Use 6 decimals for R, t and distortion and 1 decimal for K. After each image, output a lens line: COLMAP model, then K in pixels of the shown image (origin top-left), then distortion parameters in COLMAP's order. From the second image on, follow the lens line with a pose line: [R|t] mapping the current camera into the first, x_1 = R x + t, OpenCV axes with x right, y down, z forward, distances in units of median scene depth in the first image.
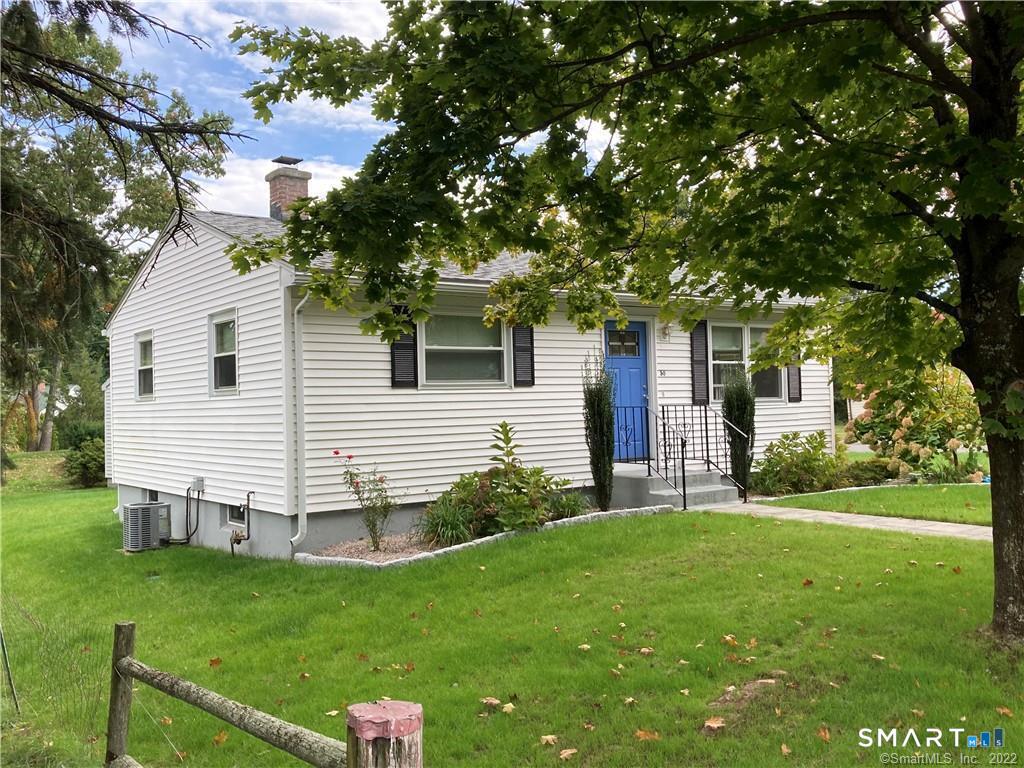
lens RADIAL K [[993.5, 0, 512.0], [0, 993.5, 384.0], [0, 0, 1]] dist [0.017104, 0.016725]
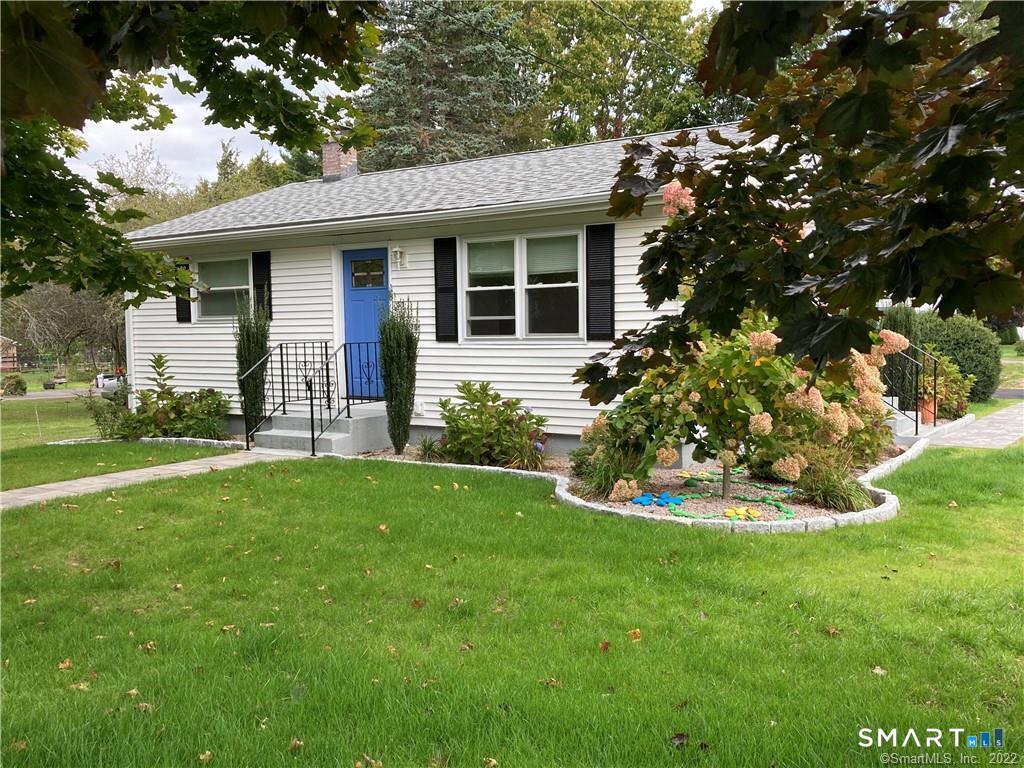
lens RADIAL K [[993.5, 0, 512.0], [0, 993.5, 384.0], [0, 0, 1]] dist [0.017104, 0.016725]
pose [[0.328334, 0.069645, -0.941991, 1.046766], [0.021165, 0.996485, 0.081051, -0.010177], [0.944324, -0.046549, 0.325706, 0.818176]]
